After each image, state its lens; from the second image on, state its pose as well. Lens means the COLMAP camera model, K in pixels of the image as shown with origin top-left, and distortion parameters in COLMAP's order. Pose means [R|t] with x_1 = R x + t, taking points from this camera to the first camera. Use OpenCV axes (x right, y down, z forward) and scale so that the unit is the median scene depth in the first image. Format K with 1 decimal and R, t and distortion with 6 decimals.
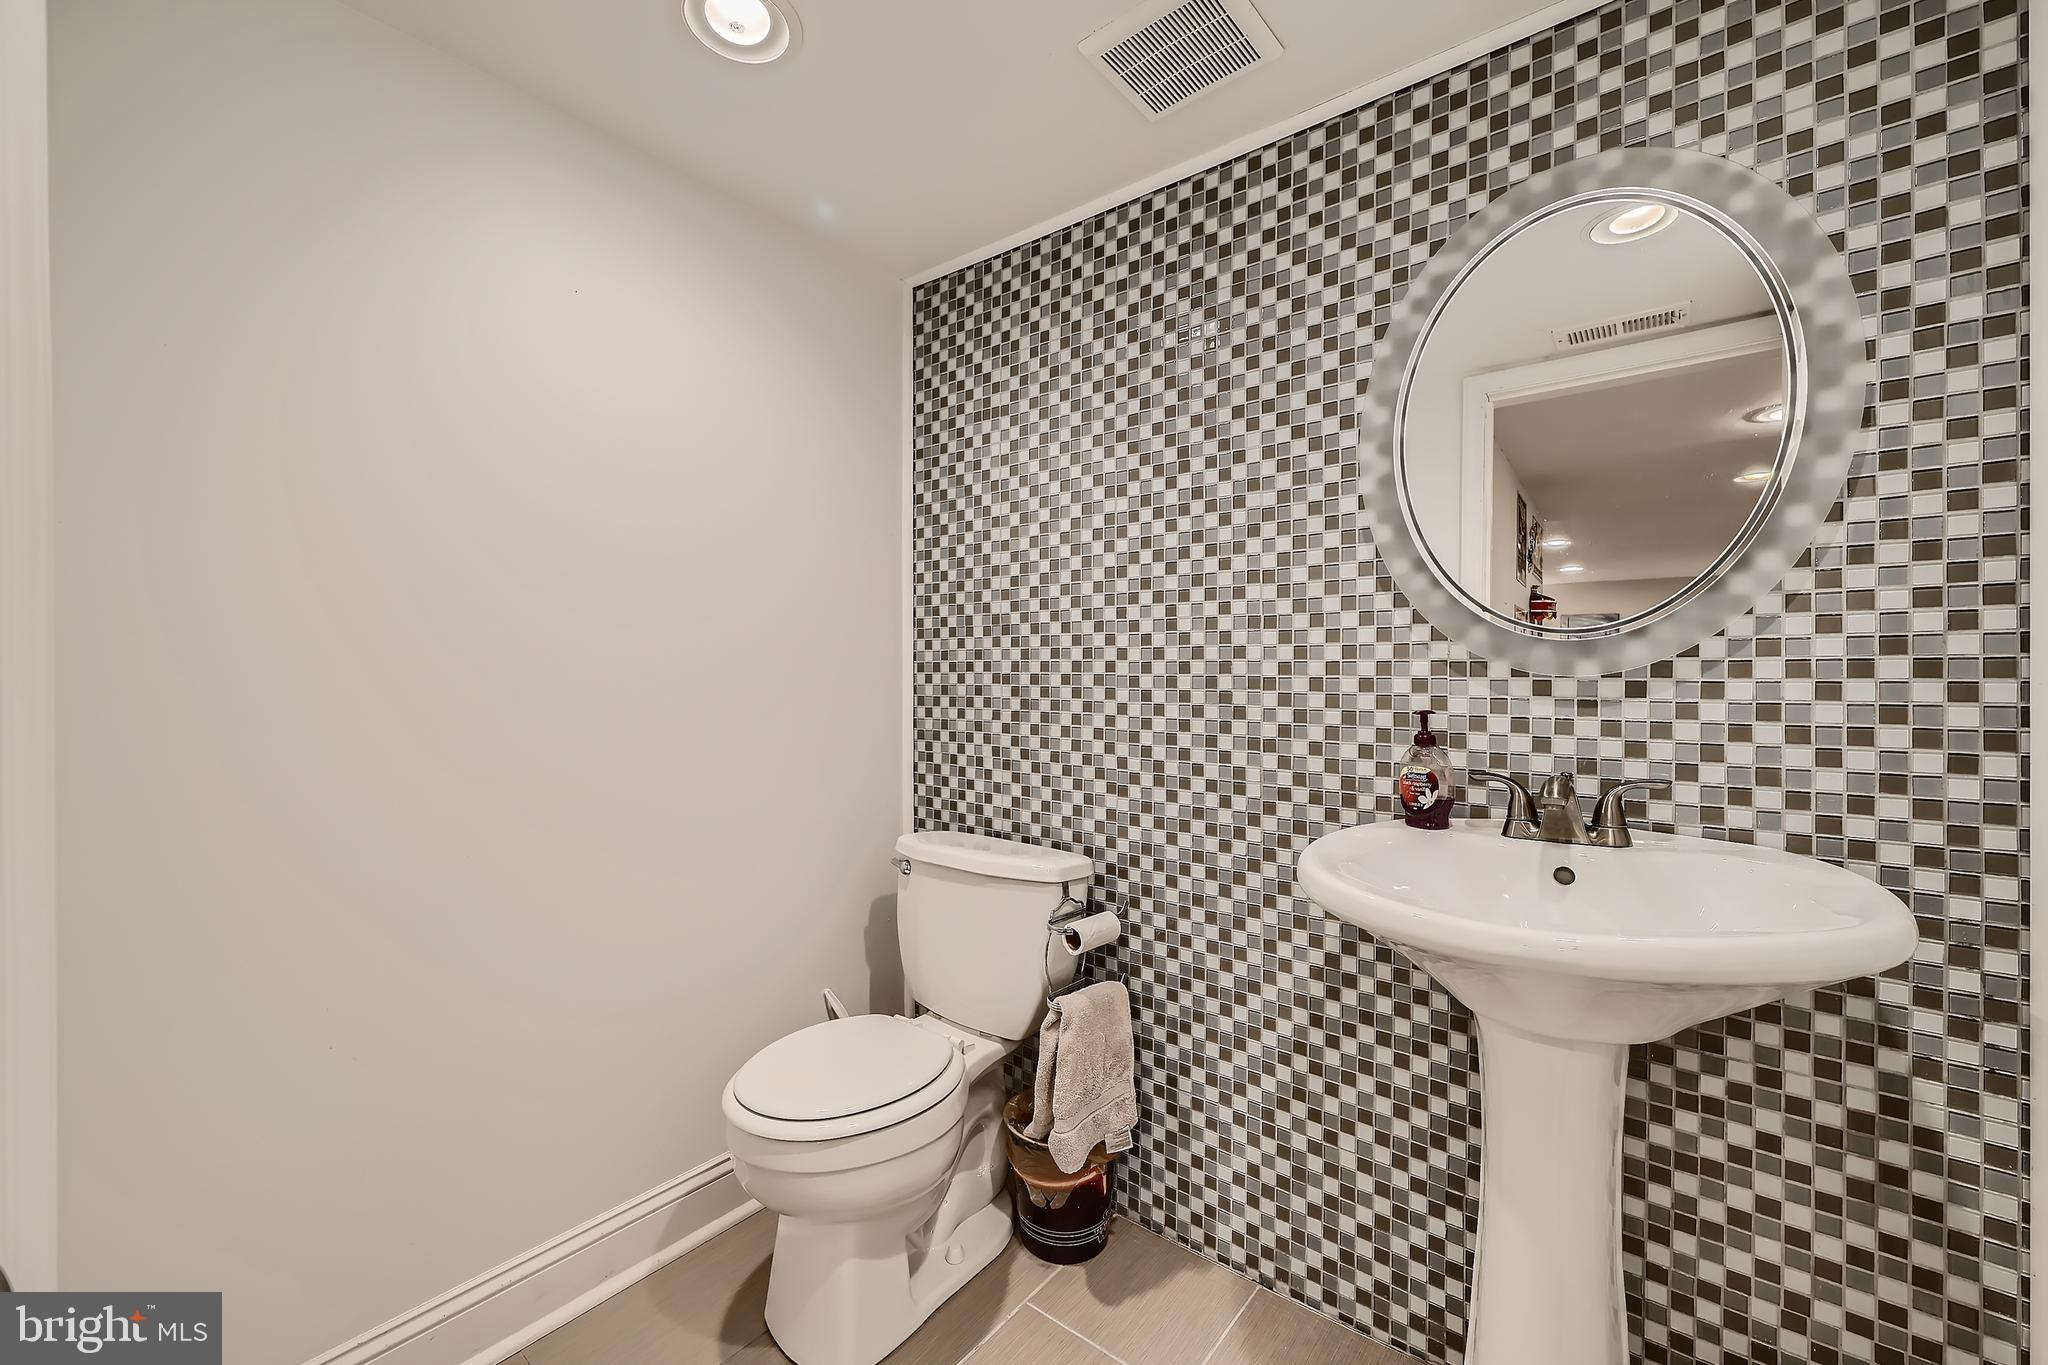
lens RADIAL K [[807.9, 0, 1024.5], [0, 807.9, 678.1], [0, 0, 1]] dist [-0.001219, -0.000166]
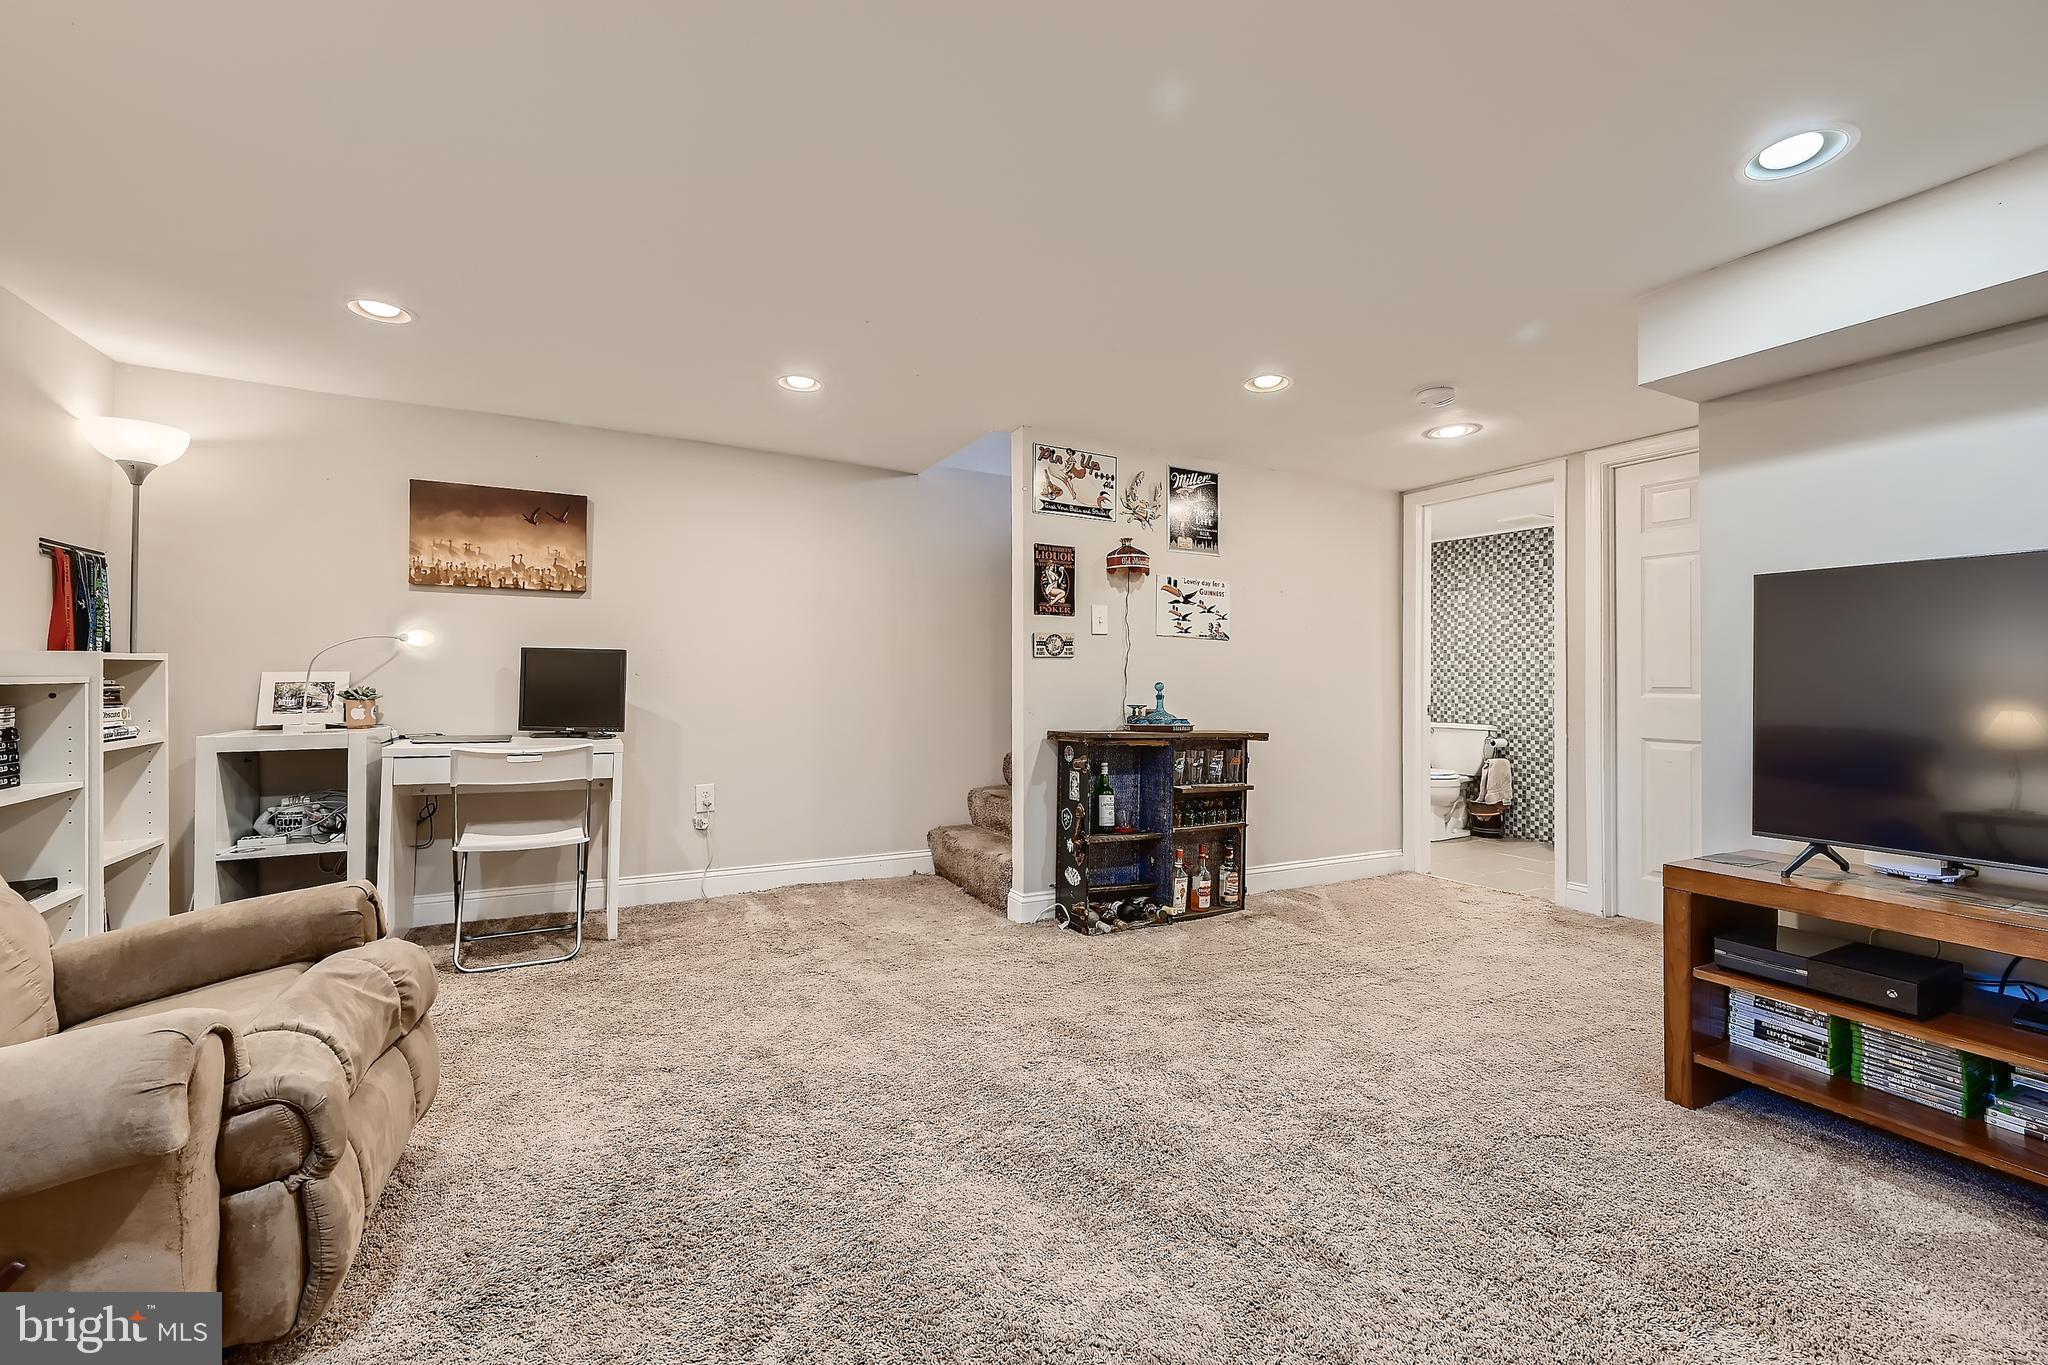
lens RADIAL K [[807.9, 0, 1030.8], [0, 807.9, 674.7], [0, 0, 1]] dist [-0.001219, -0.000166]
pose [[0.927826, 0.000496, -0.373012, -0.490793], [-0.003909, 0.999957, -0.008392, 0.042566], [0.372992, 0.009244, 0.927788, -3.014885]]
